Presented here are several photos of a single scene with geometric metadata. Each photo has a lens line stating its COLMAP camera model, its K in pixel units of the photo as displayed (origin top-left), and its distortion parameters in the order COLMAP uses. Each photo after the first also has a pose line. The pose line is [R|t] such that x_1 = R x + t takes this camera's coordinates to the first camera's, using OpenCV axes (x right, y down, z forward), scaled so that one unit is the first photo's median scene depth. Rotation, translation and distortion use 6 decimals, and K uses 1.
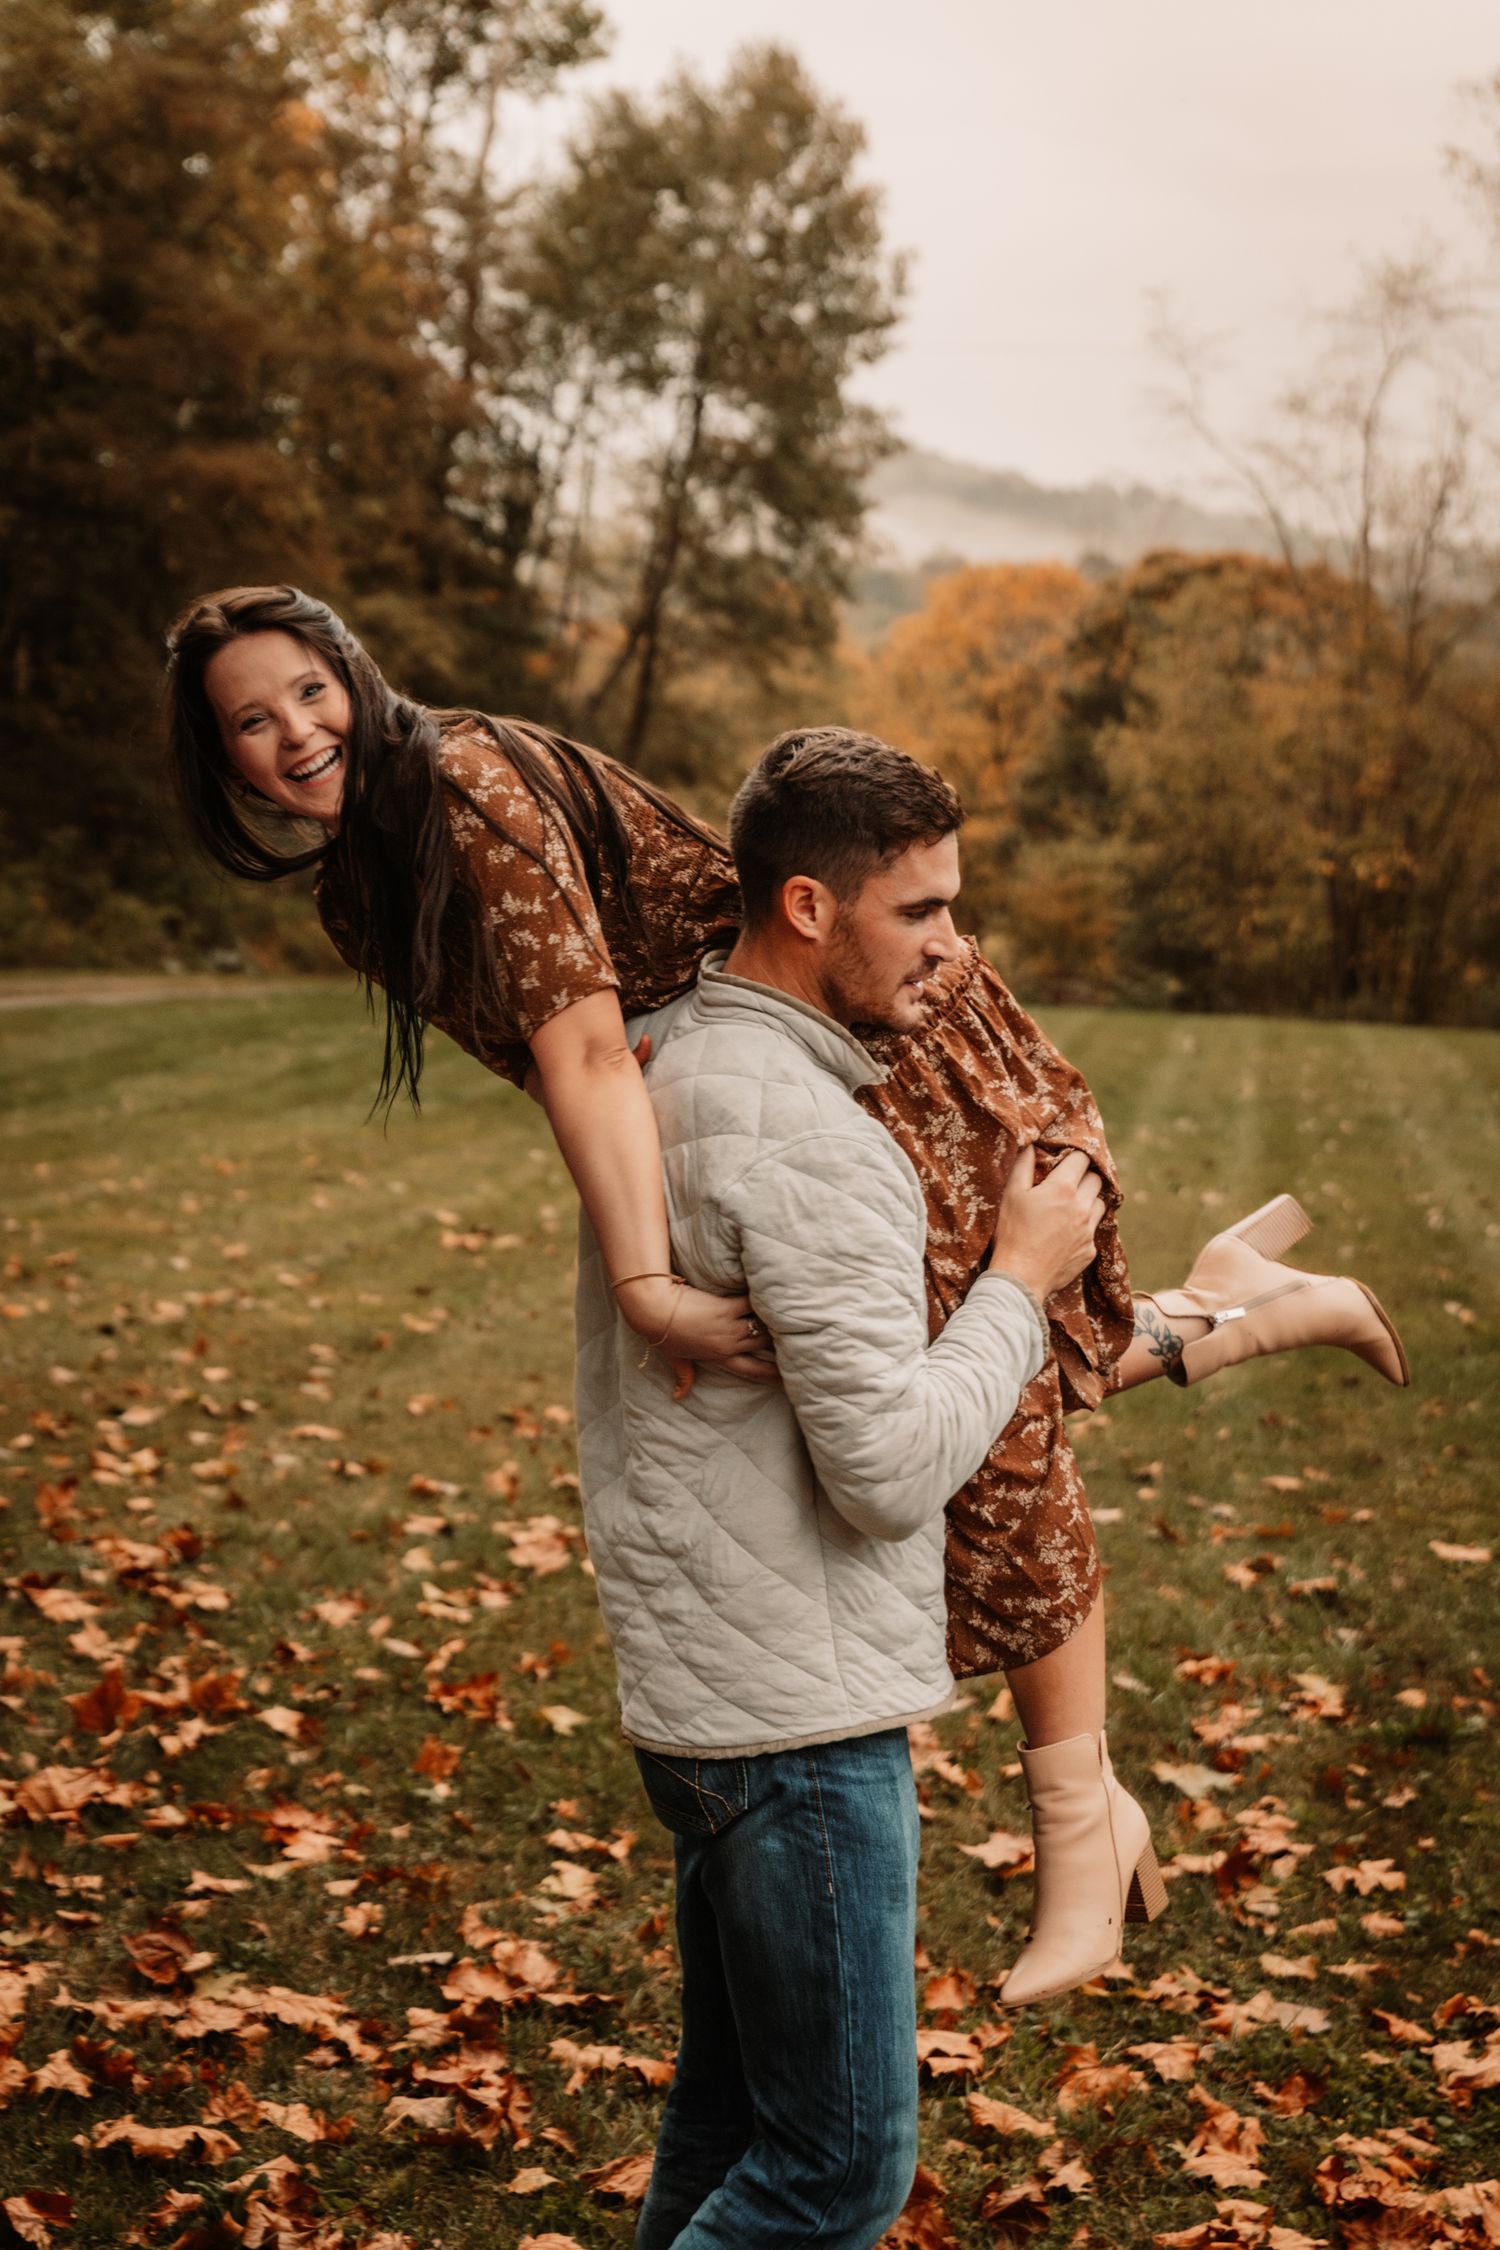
lens RADIAL K [[3545.9, 0, 630.5], [0, 3545.9, 1129.6], [0, 0, 1]] dist [0.012900, 0.022729]
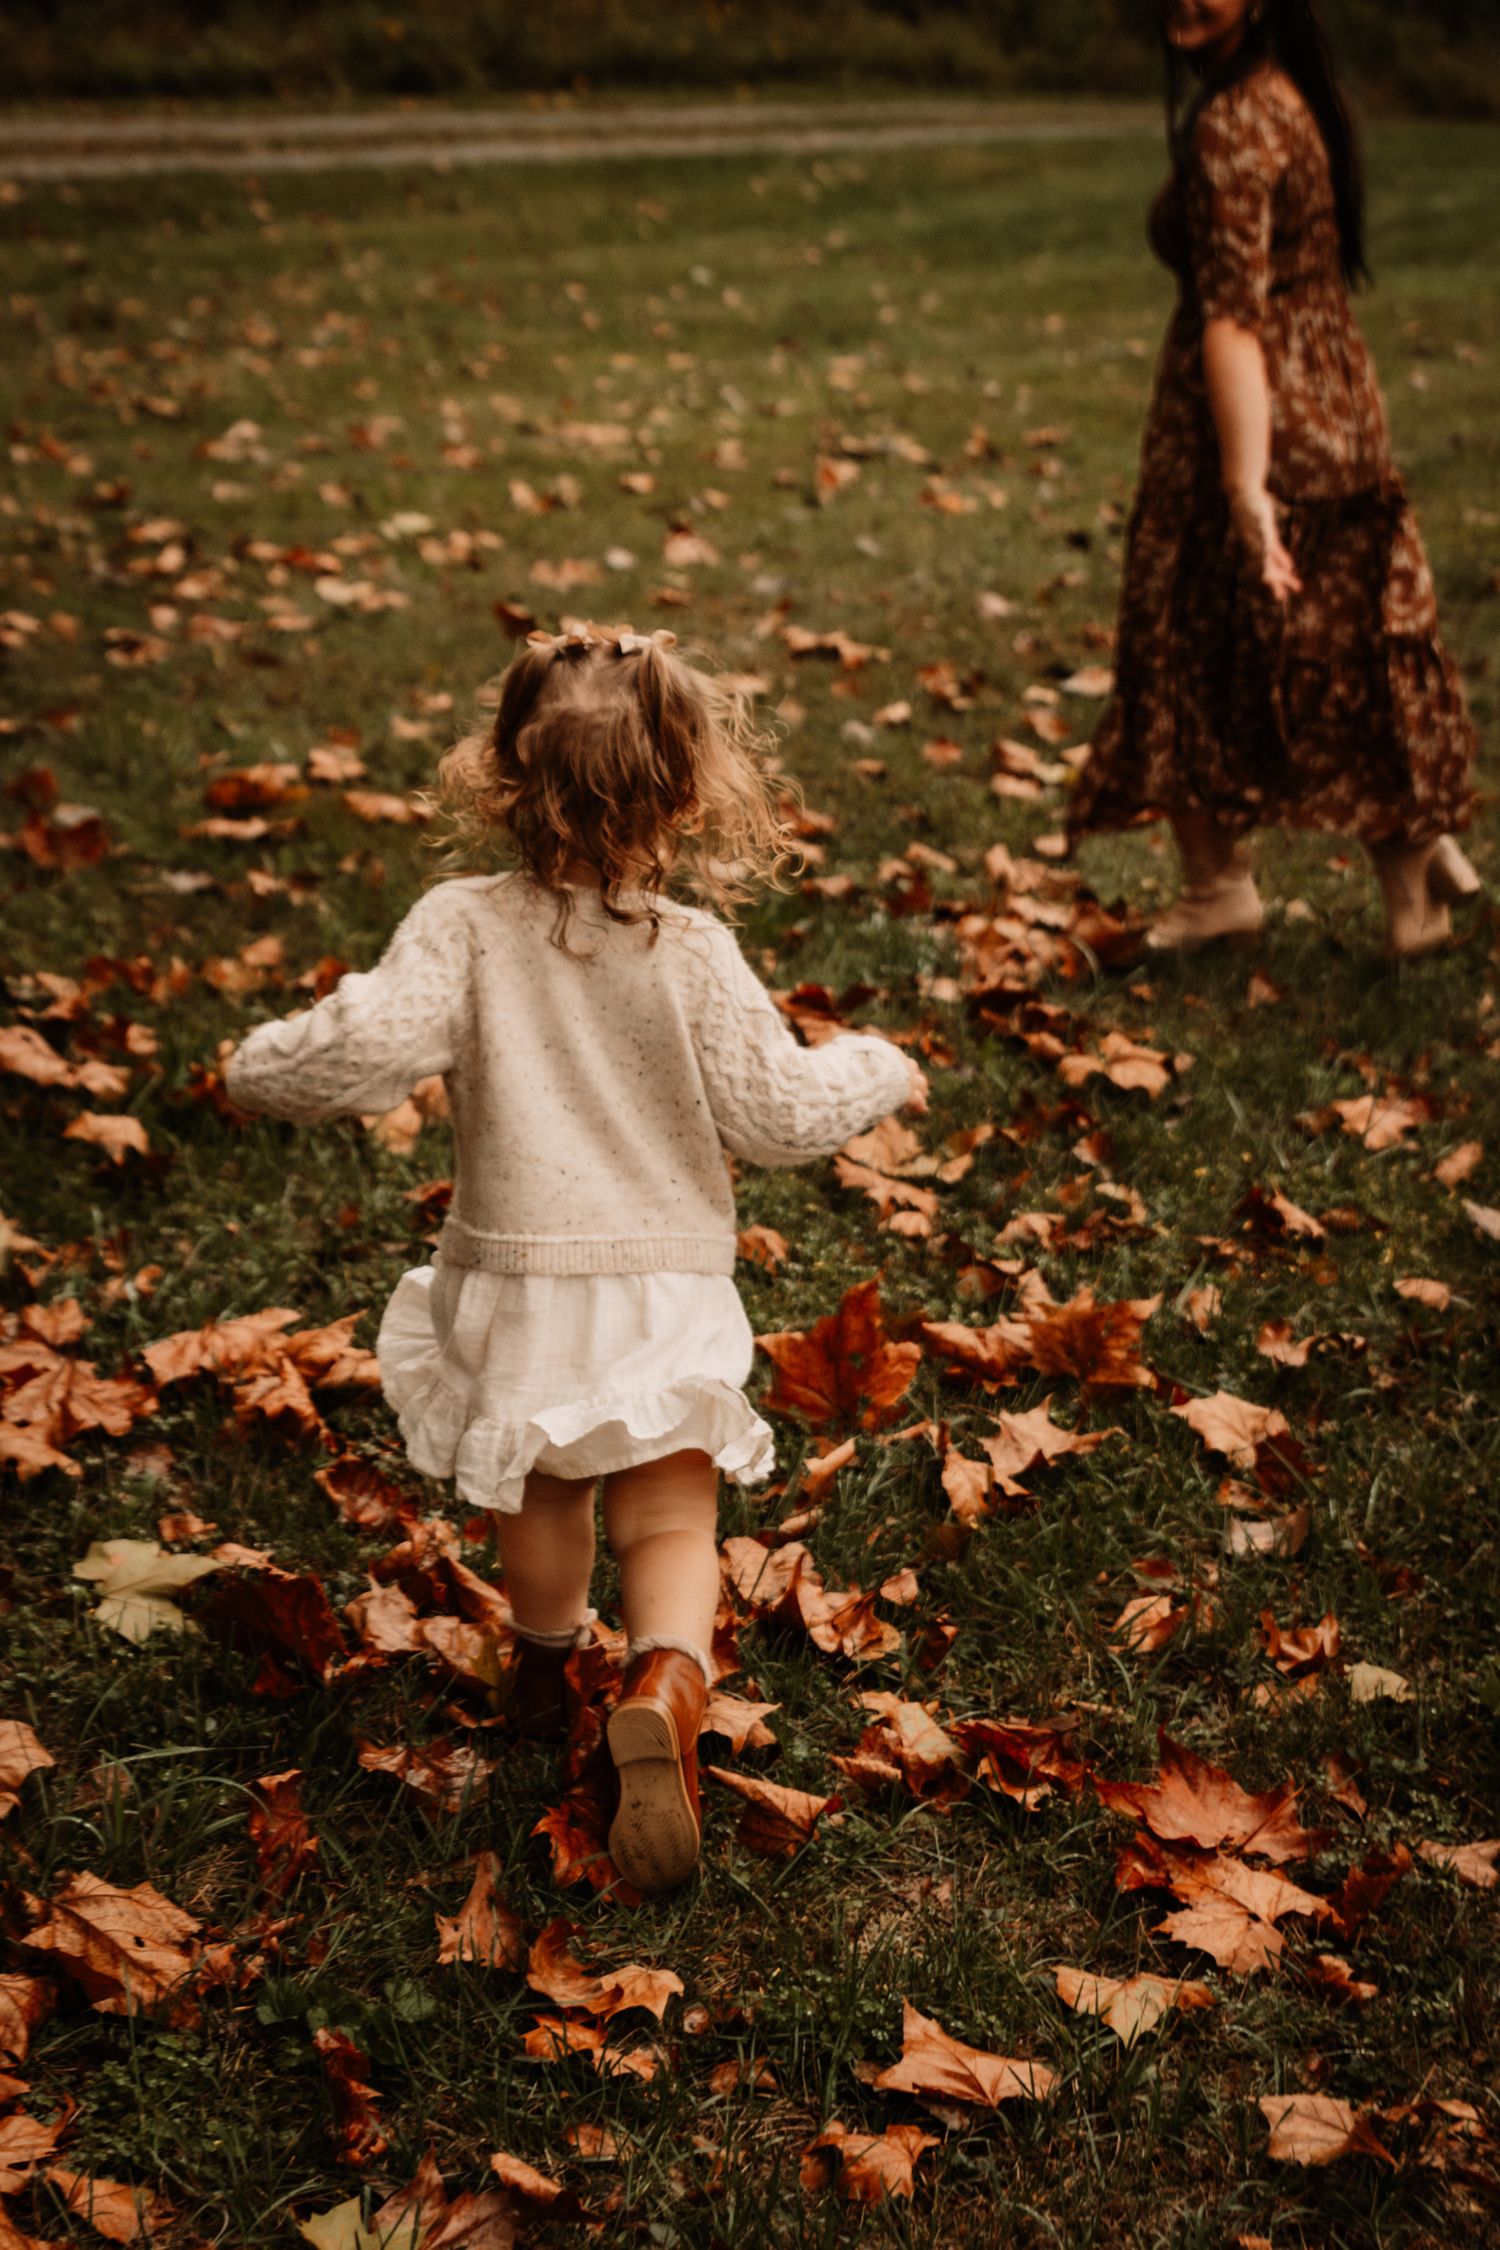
lens RADIAL K [[3392.2, 0, 750.0], [0, 3392.2, 1125.0], [0, 0, 1]] dist [-0.003324, -0.036668]
pose [[0.960084, 0.106769, -0.258531, -0.025282], [-0.046348, 0.972229, 0.229397, 0.016716], [0.275844, -0.208258, 0.938370, 0.302865]]
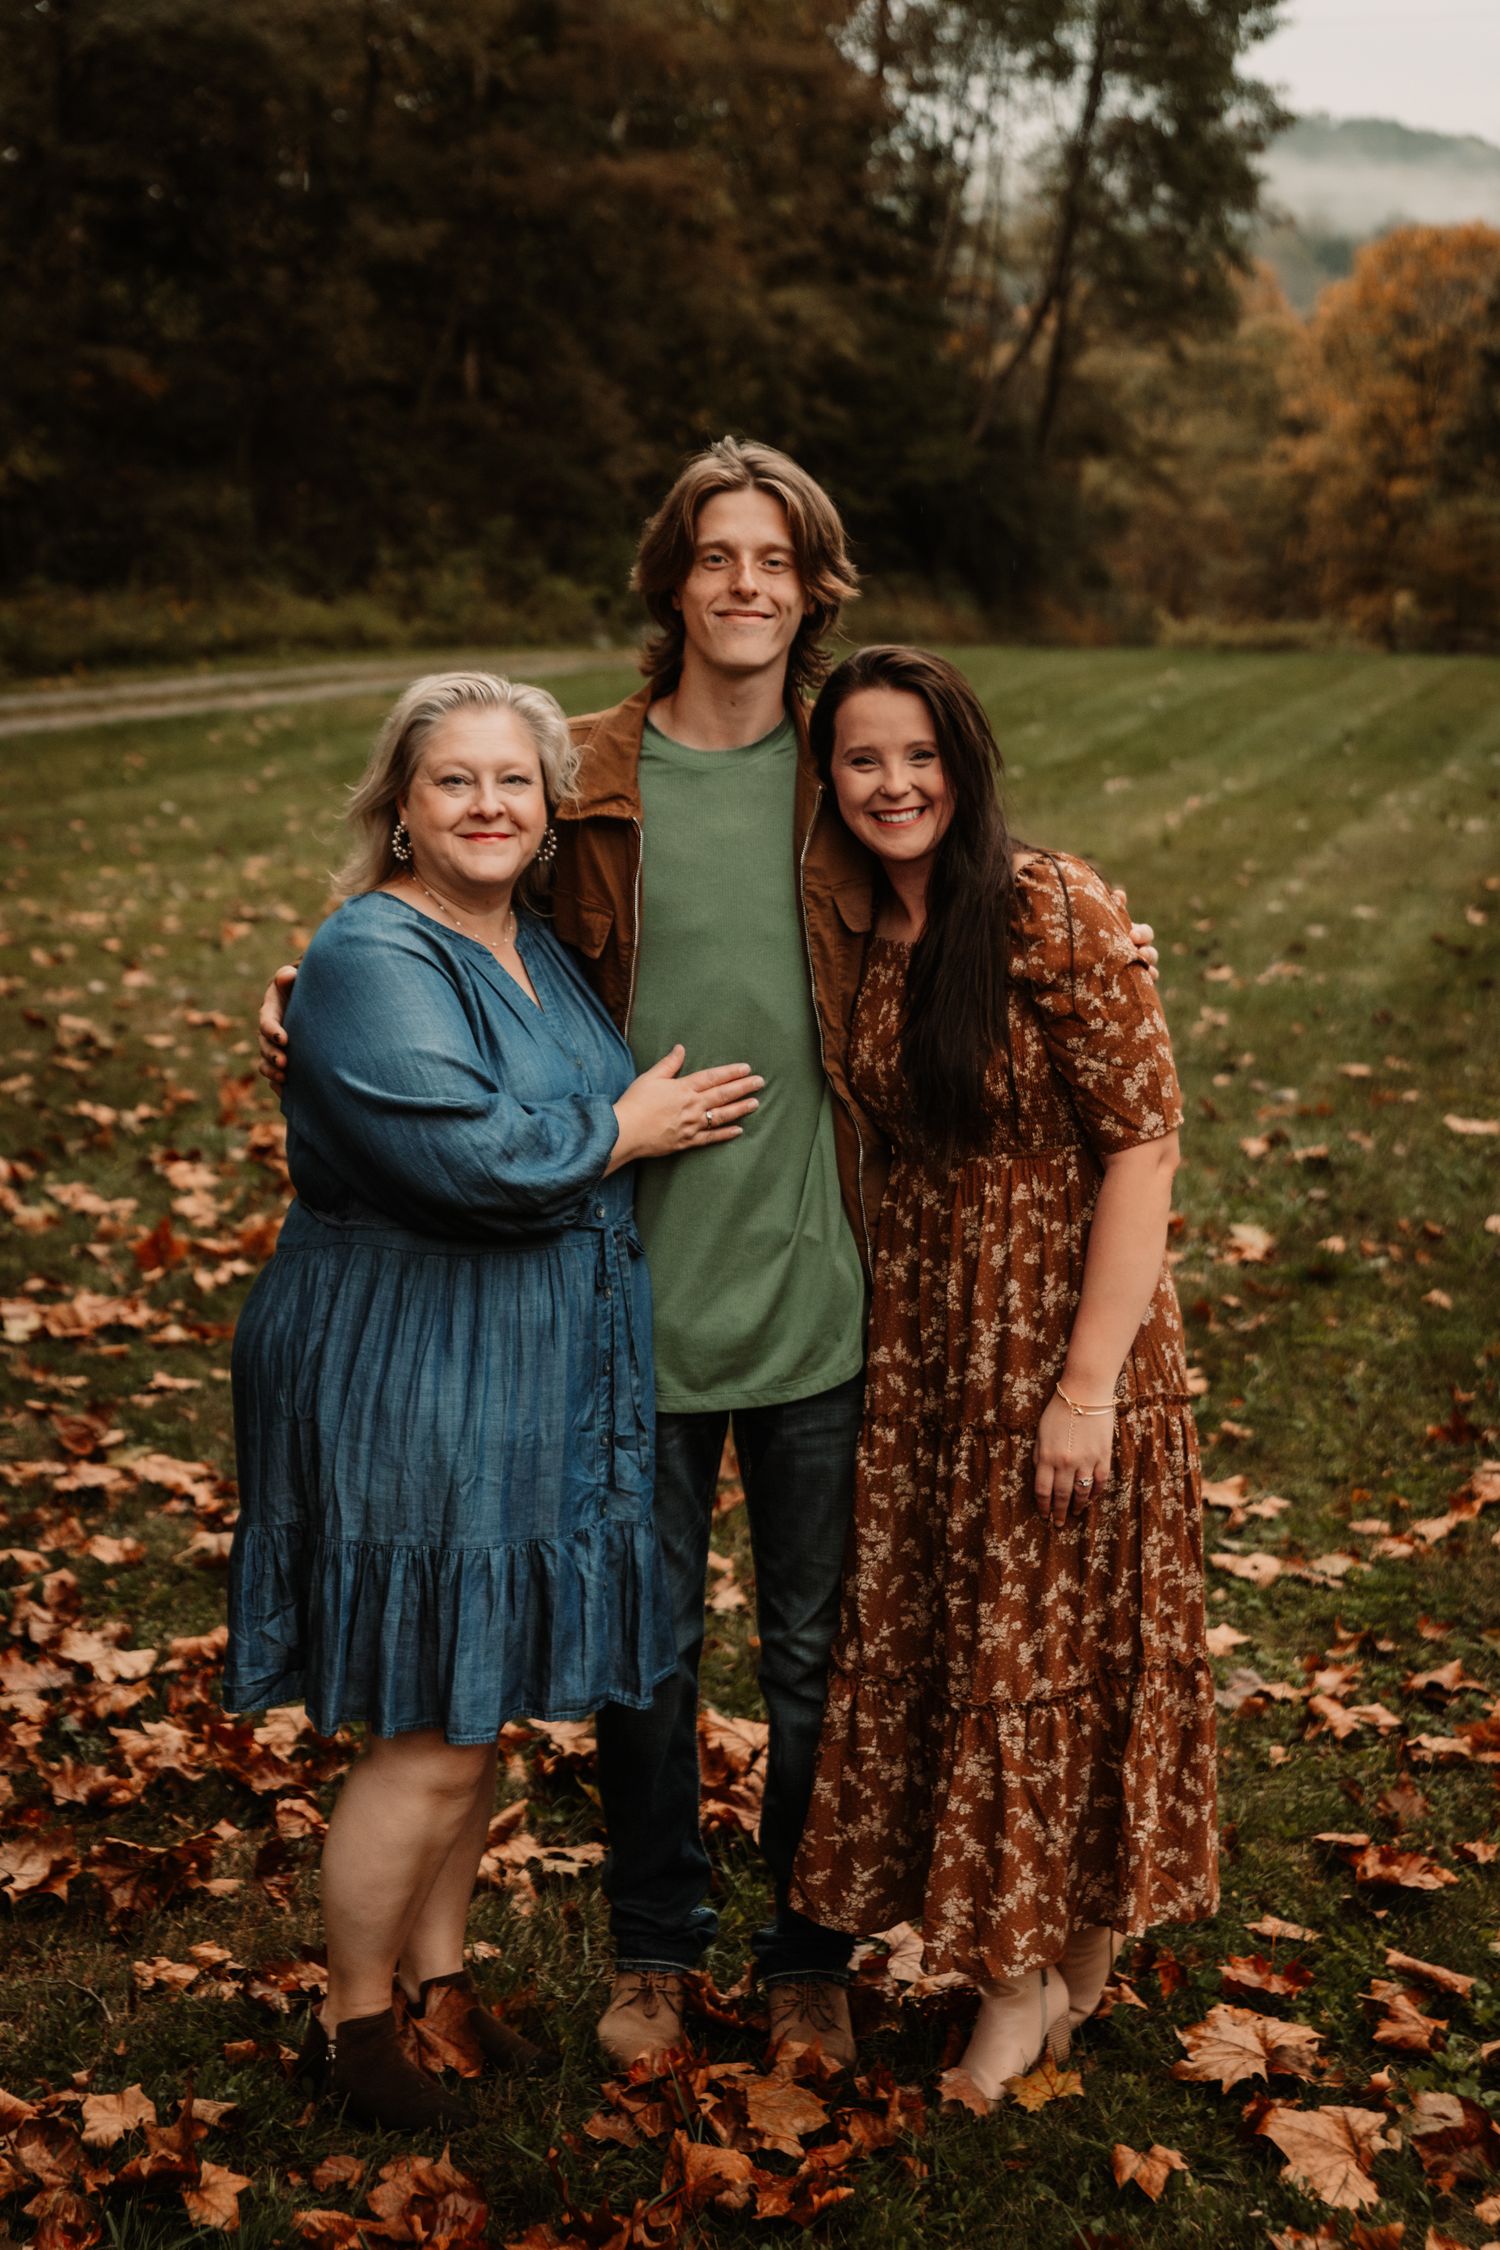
lens RADIAL K [[3340.8, 0, 747.8], [0, 3340.8, 1091.4], [0, 0, 1]] dist [0.006721, 0.015340]
pose [[0.989069, -0.012176, -0.146951, 0.108661], [0.024847, 0.996096, 0.084706, 0.009857], [0.145346, -0.087431, 0.985510, -0.037066]]
